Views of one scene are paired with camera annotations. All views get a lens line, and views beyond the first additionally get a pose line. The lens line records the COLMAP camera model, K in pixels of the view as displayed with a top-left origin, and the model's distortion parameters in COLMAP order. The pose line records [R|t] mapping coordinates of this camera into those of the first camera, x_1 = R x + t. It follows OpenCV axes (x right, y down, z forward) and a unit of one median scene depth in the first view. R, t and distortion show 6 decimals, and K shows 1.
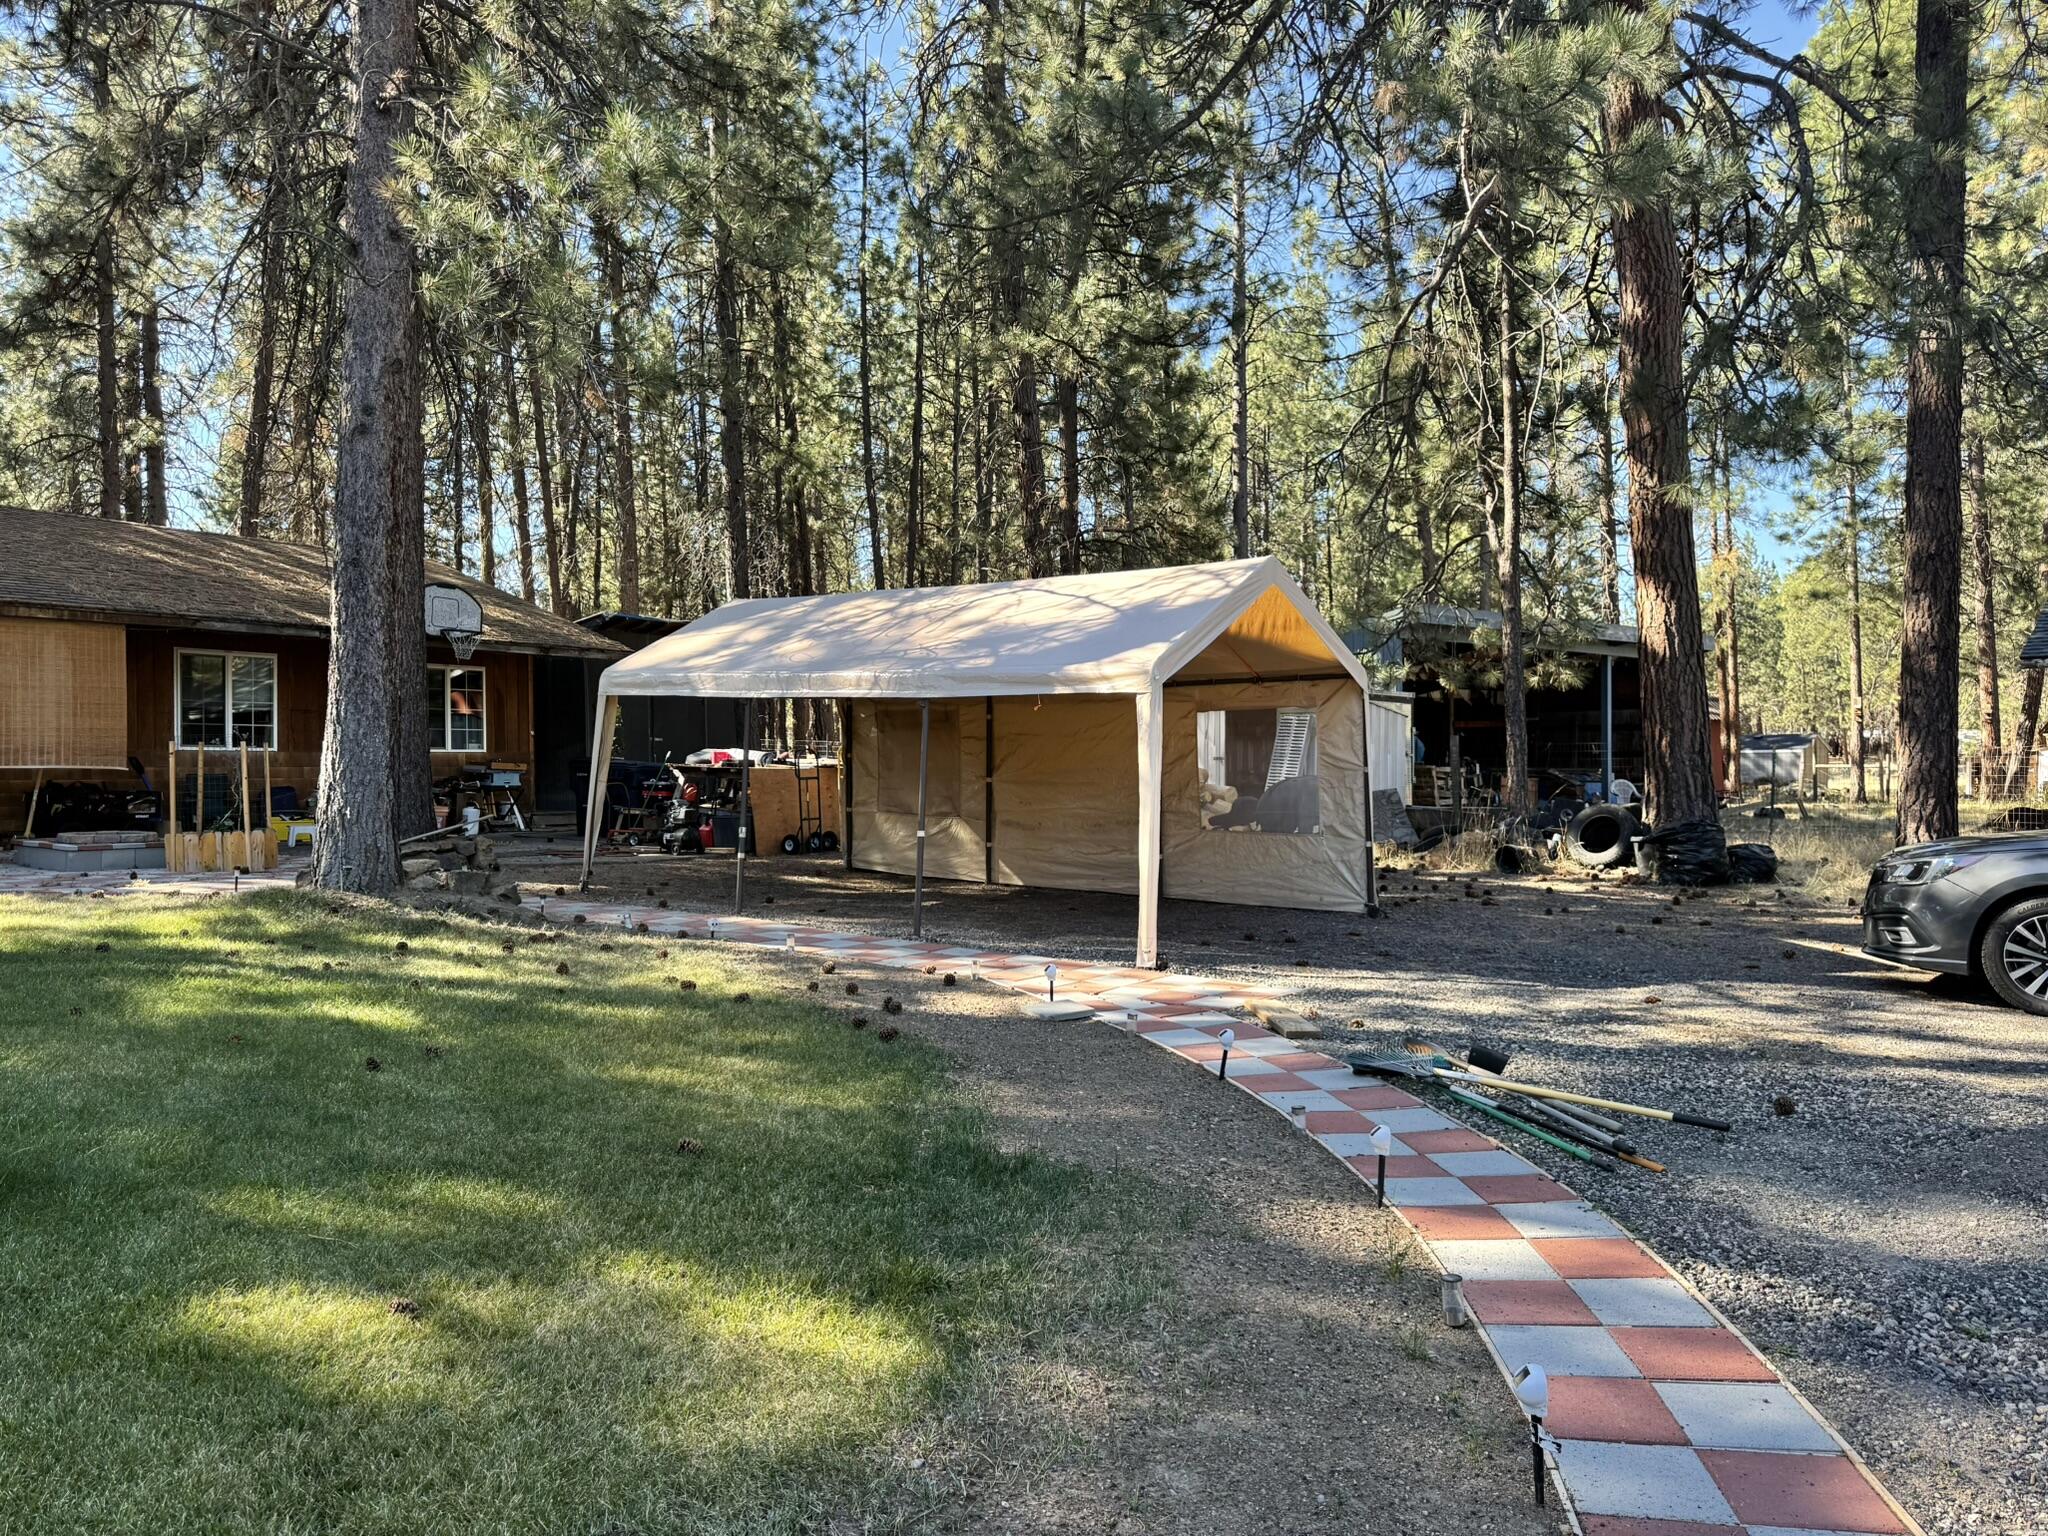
lens RADIAL K [[1448.1, 0, 1032.0], [0, 1448.1, 770.9], [0, 0, 1]] dist [0.067633, -0.080417]
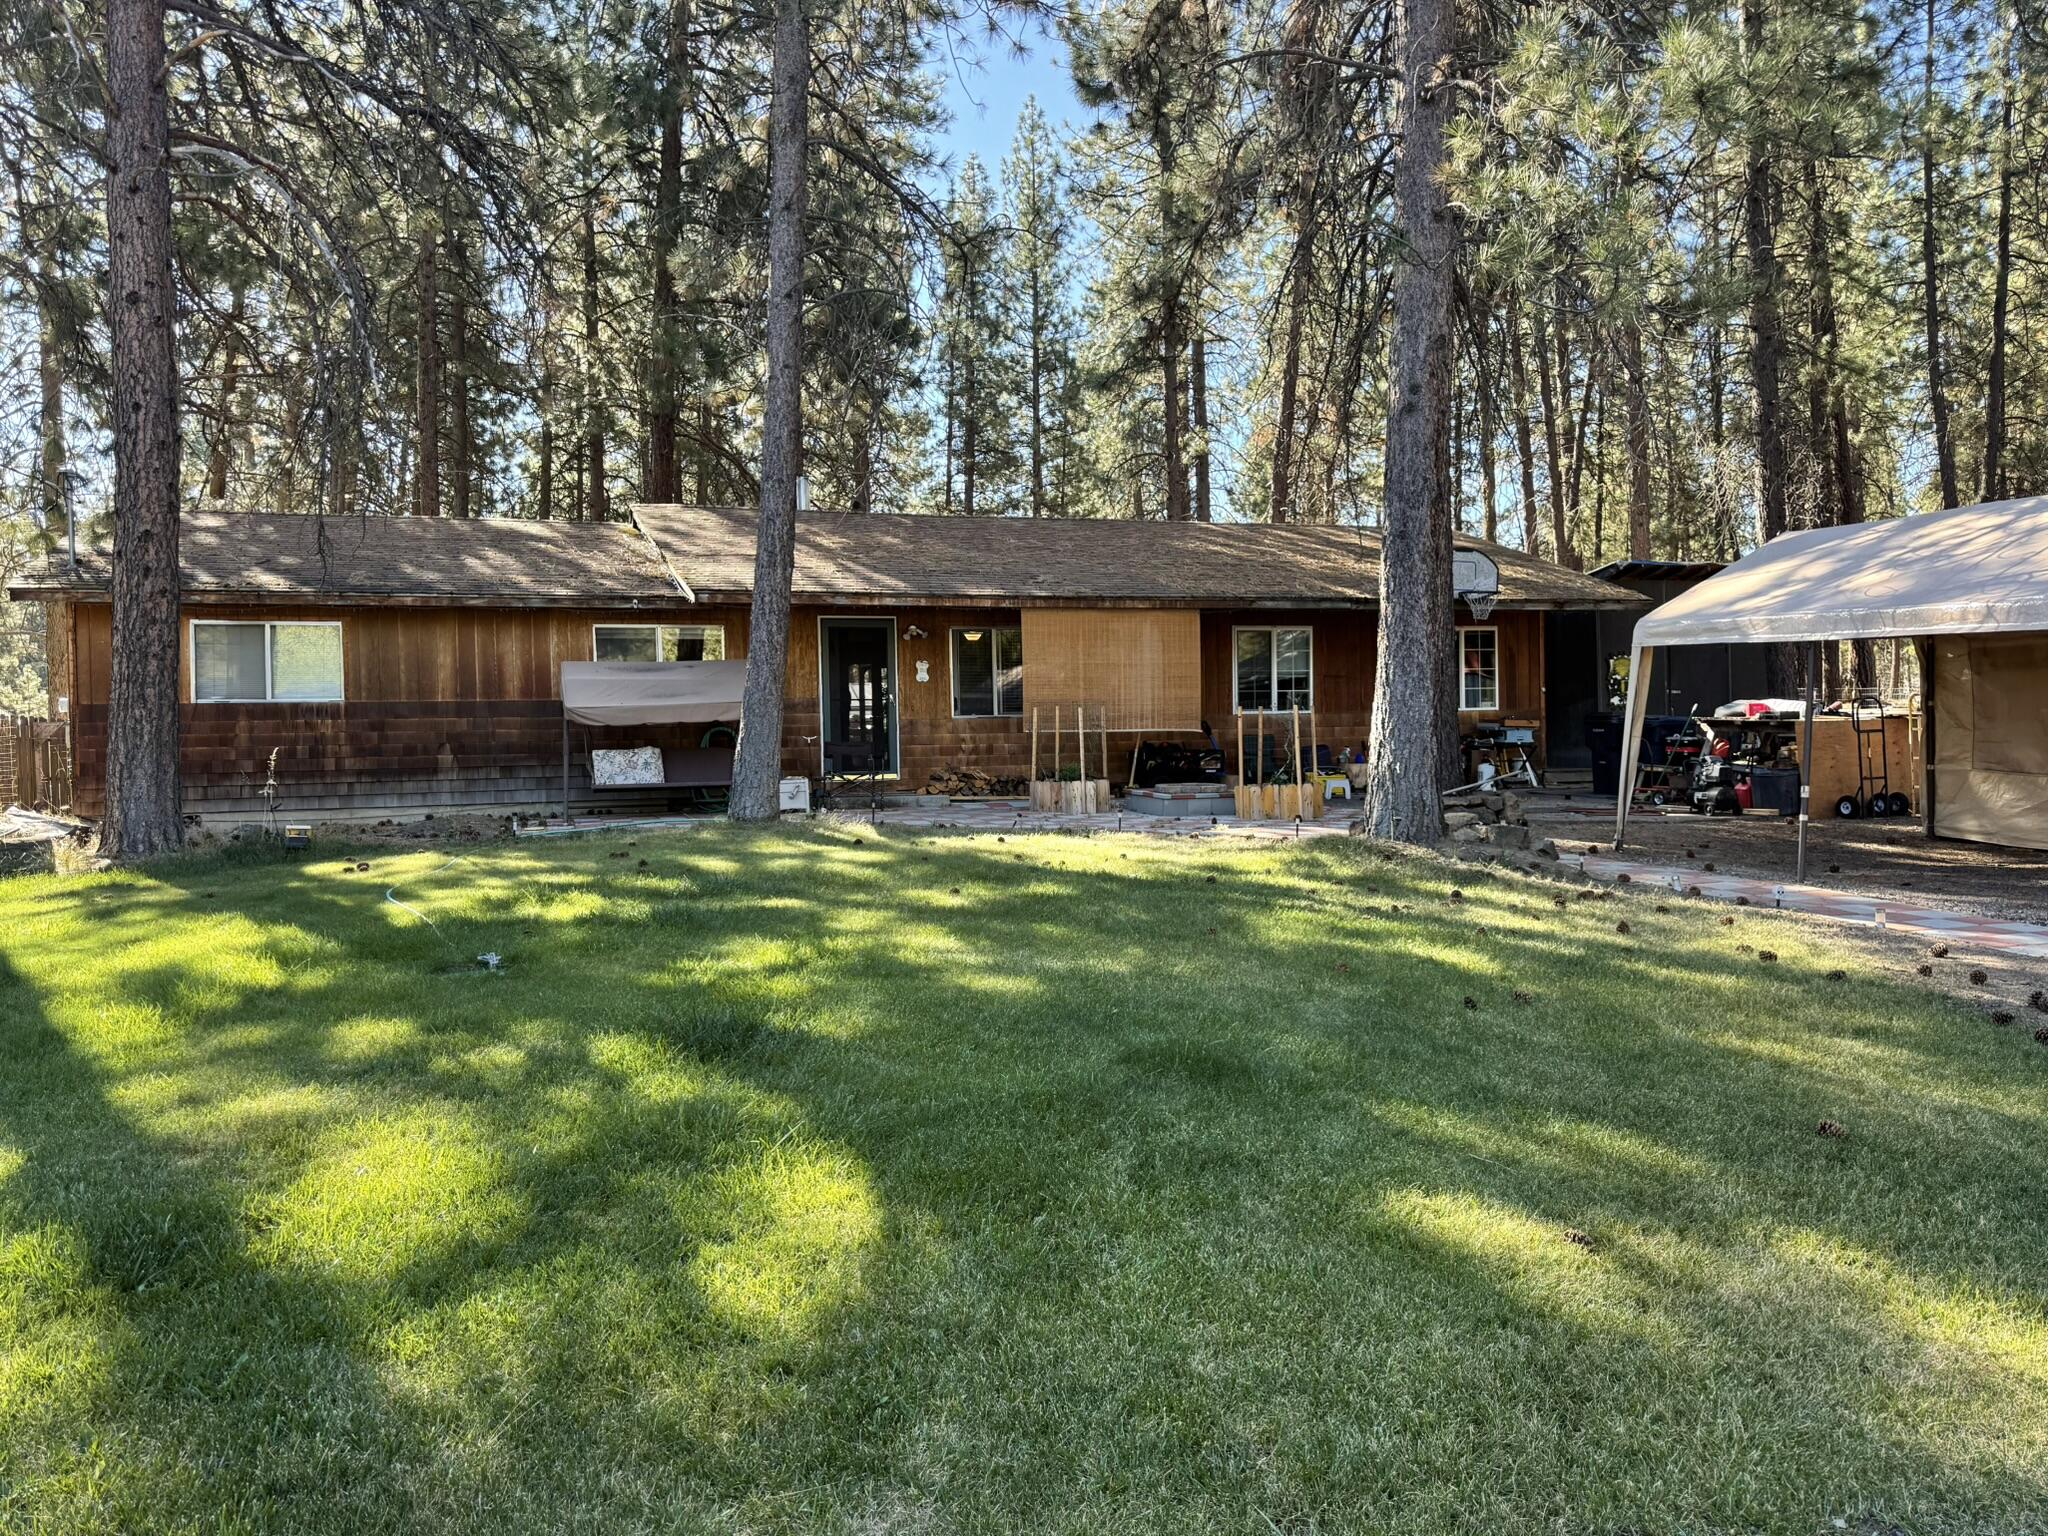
lens RADIAL K [[1448.1, 0, 1015.1], [0, 1448.1, 753.0], [0, 0, 1]] dist [0.067633, -0.080417]
pose [[0.785688, -0.003813, -0.618611, -0.022369], [0.014325, 0.999825, 0.012030, 0.000536], [0.618457, -0.018314, 0.785605, -0.013684]]
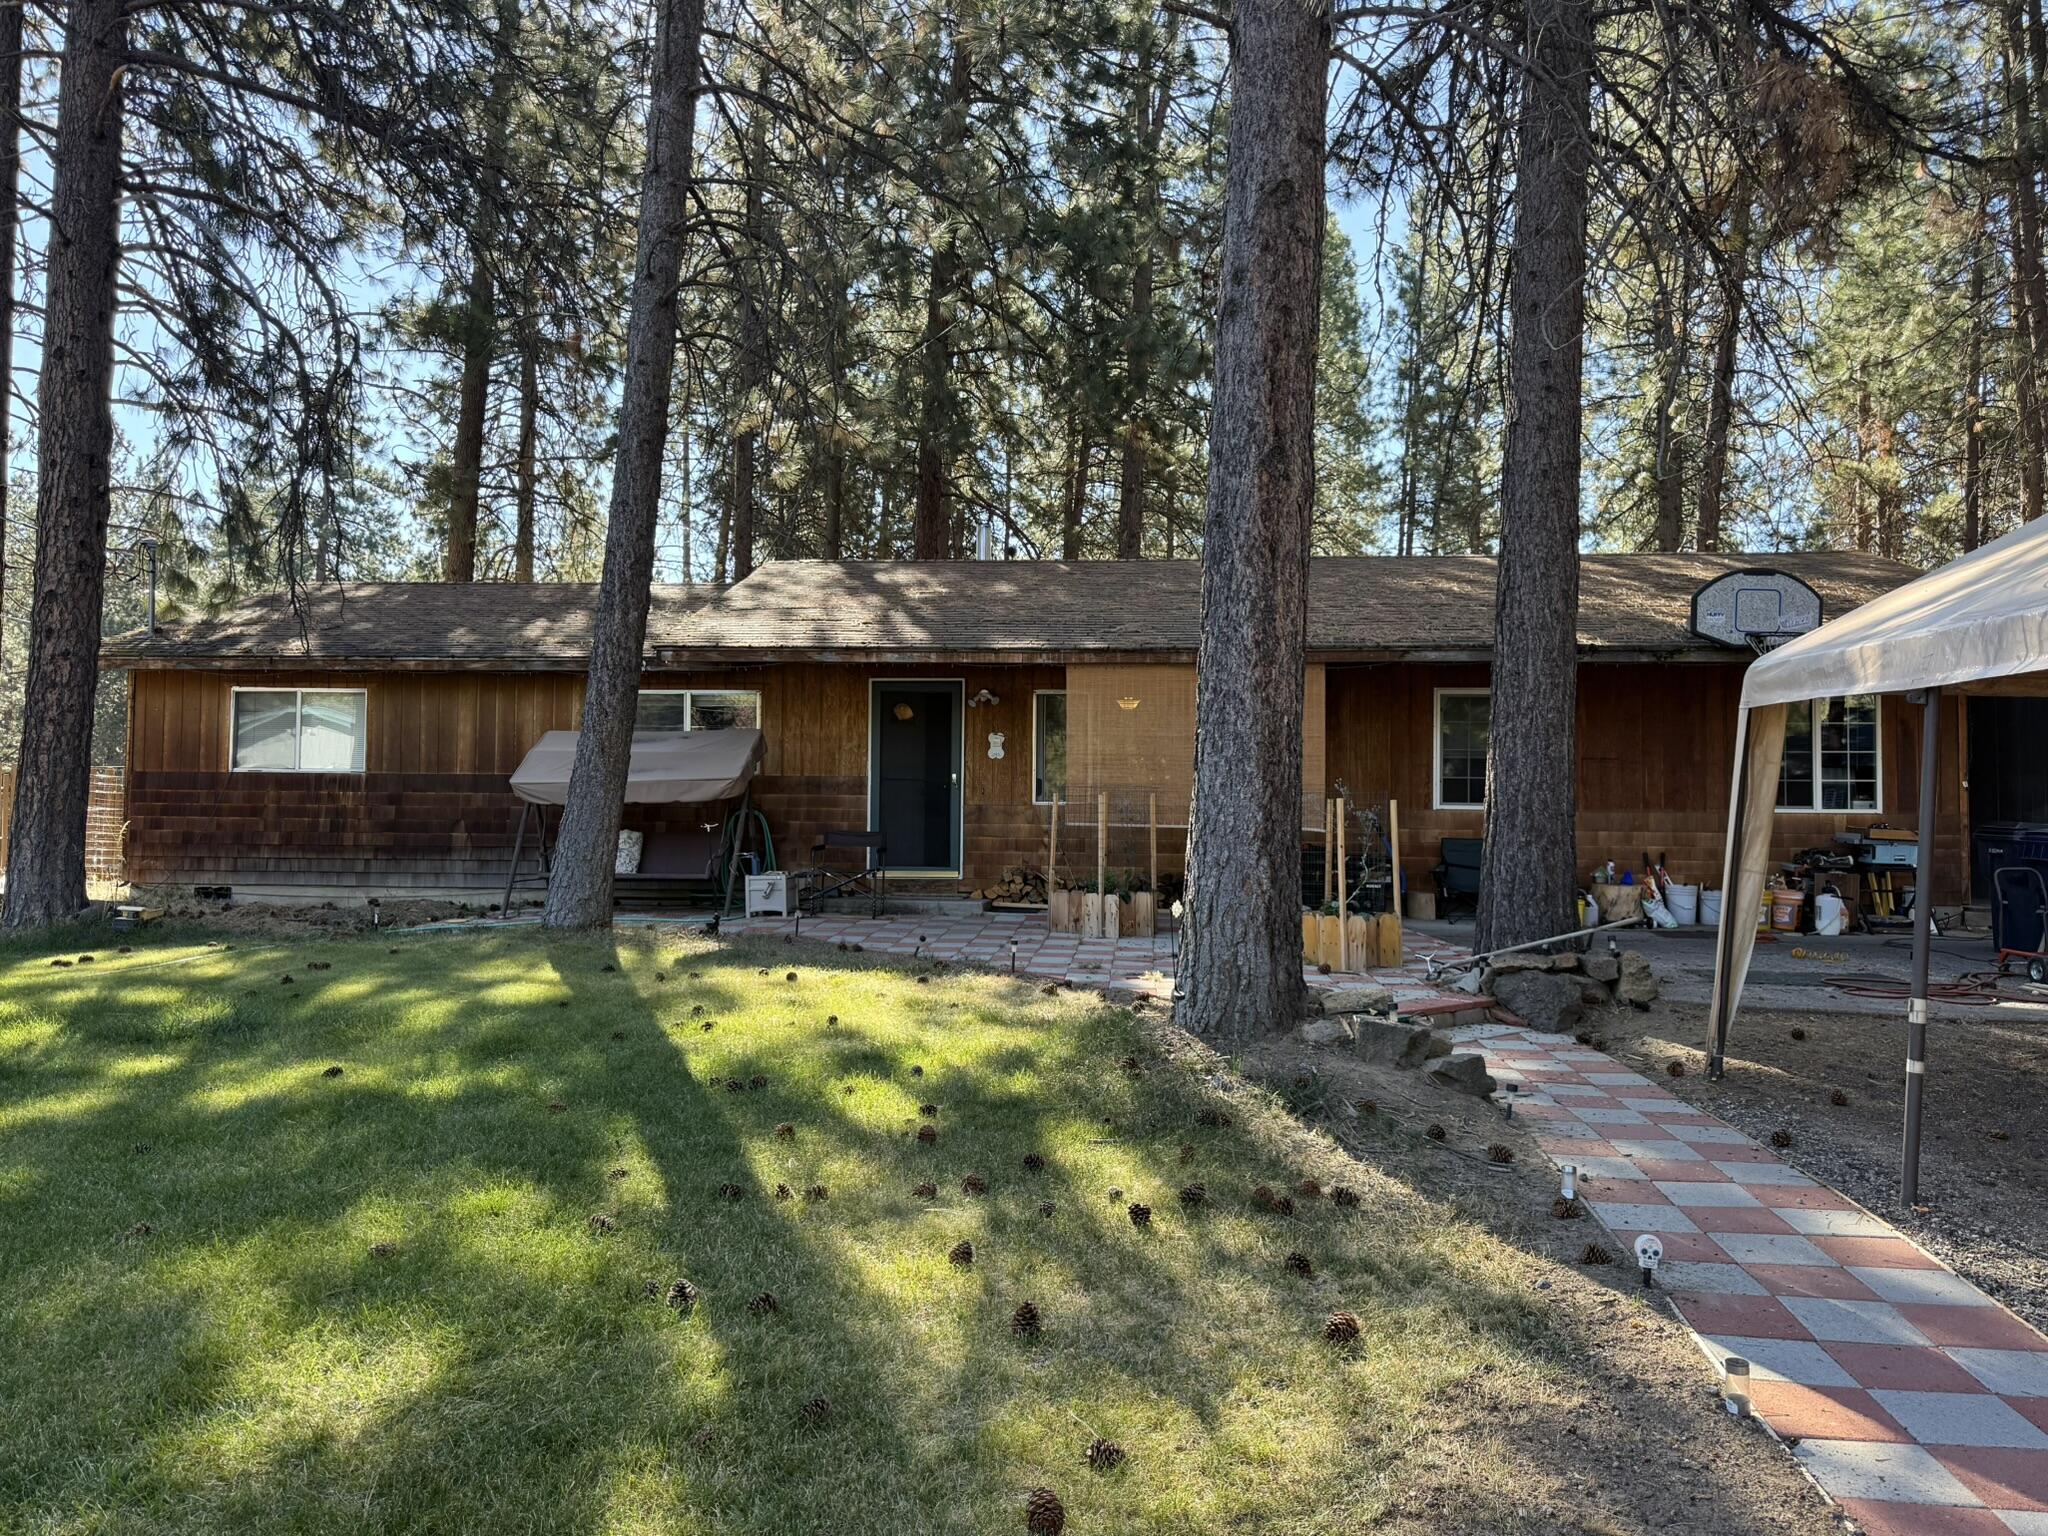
lens RADIAL K [[1448.1, 0, 1023.3], [0, 1448.1, 751.6], [0, 0, 1]] dist [0.067633, -0.080417]
pose [[0.483285, -0.034297, -0.874791, 0.062989], [-0.014370, 0.998787, -0.047098, -0.007770], [0.875345, 0.035333, 0.482206, 0.684840]]
